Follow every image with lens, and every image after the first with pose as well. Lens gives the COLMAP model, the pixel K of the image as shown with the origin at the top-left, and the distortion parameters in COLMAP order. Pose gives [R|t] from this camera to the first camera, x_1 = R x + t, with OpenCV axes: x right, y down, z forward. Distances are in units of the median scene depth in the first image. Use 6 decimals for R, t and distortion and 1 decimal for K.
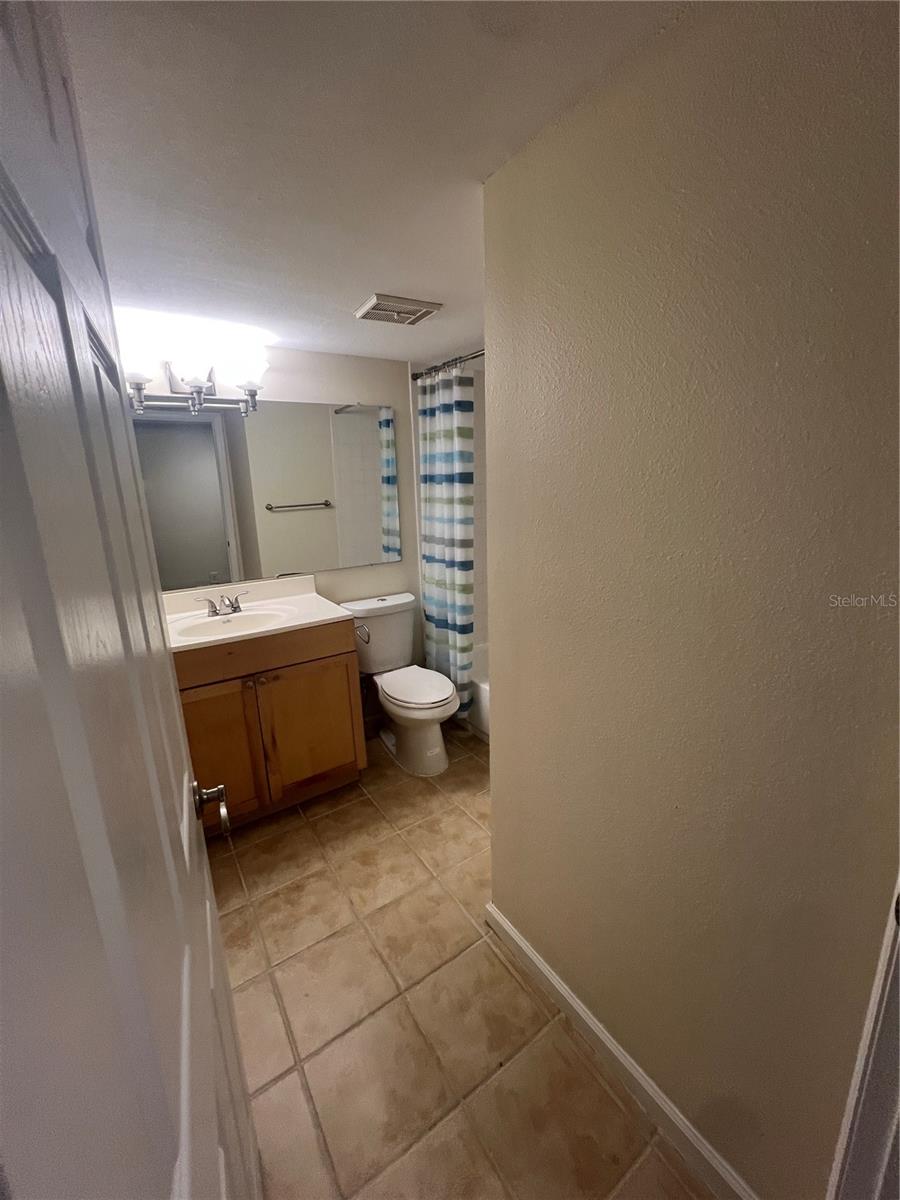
lens RADIAL K [[481.5, 0, 456.7], [0, 481.5, 598.8], [0, 0, 1]] dist [0.002397, 0.000390]
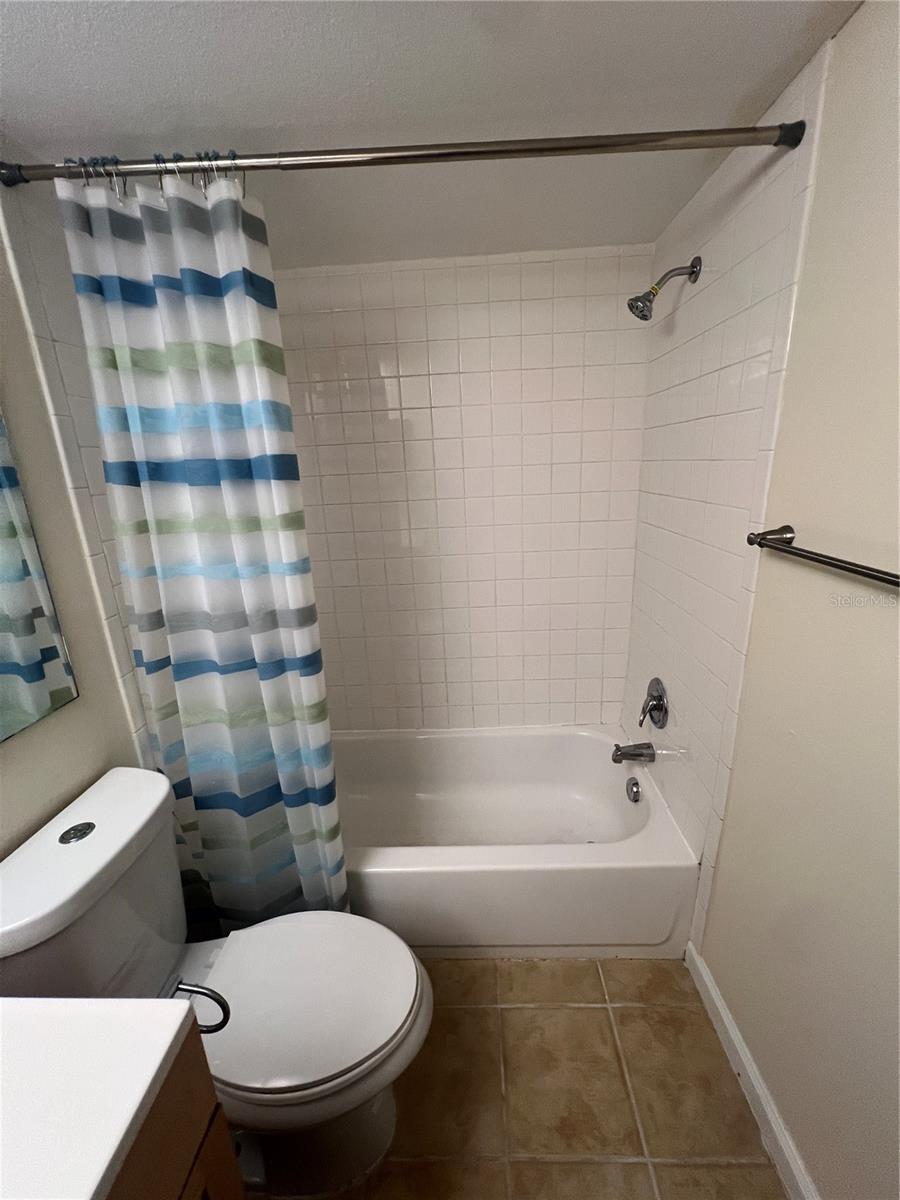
lens RADIAL K [[481.5, 0, 456.7], [0, 481.5, 598.8], [0, 0, 1]] dist [0.002397, 0.000390]
pose [[0.599004, -0.210513, 0.772579, -0.236114], [0.217744, 0.971289, 0.095835, -0.138408], [-0.770573, 0.110819, 0.627644, 0.596070]]
